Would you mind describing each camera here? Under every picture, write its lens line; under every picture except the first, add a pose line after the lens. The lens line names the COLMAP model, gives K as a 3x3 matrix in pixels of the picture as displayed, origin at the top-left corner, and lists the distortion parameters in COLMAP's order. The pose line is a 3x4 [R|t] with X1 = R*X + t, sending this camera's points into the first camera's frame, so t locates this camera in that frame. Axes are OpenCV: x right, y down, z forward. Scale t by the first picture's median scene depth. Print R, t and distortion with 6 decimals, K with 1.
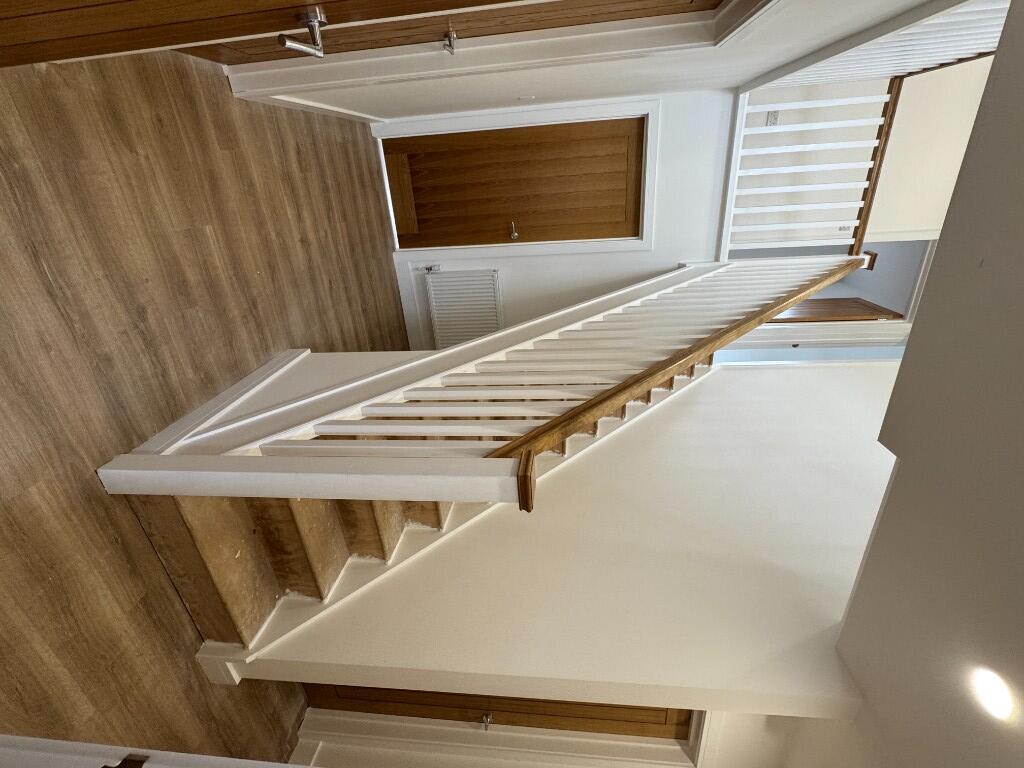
lens RADIAL K [[457.0, 0, 512.0], [0, 457.0, 384.0], [0, 0, 1]] dist [-0.001098, -0.000037]
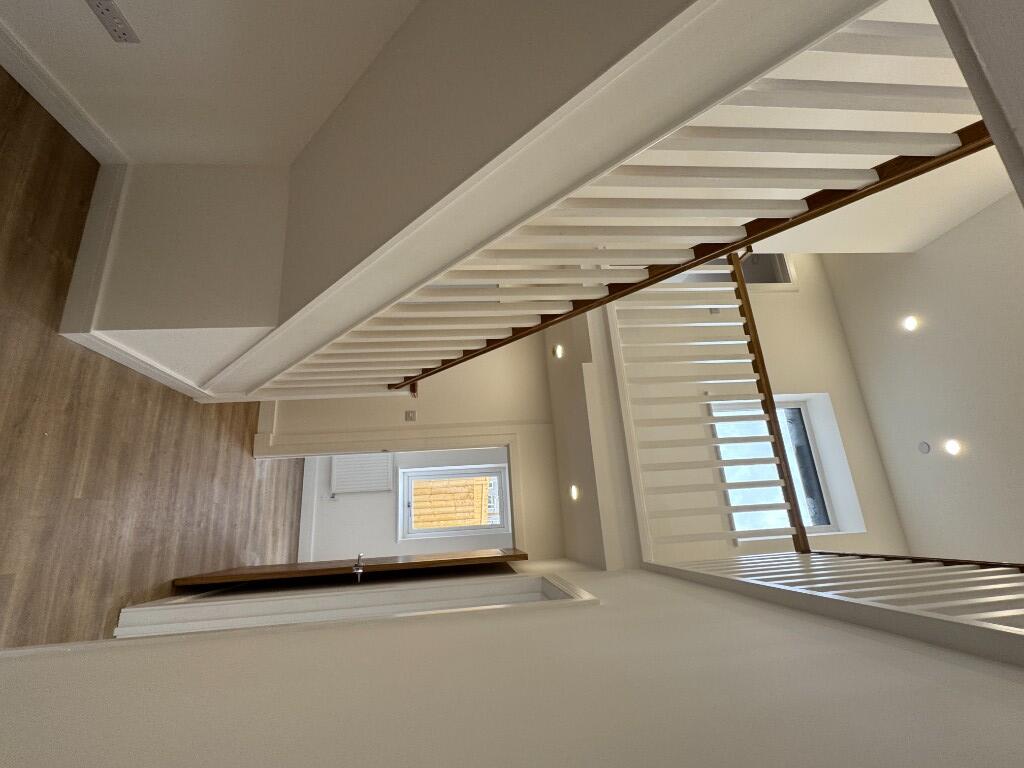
lens RADIAL K [[457.0, 0, 512.0], [0, 457.0, 384.0], [0, 0, 1]] dist [-0.001098, -0.000037]
pose [[0.991005, -0.130601, 0.029209, 0.300444], [-0.116786, -0.737377, 0.665309, -0.904874], [-0.065352, -0.662736, -0.745996, 1.772271]]
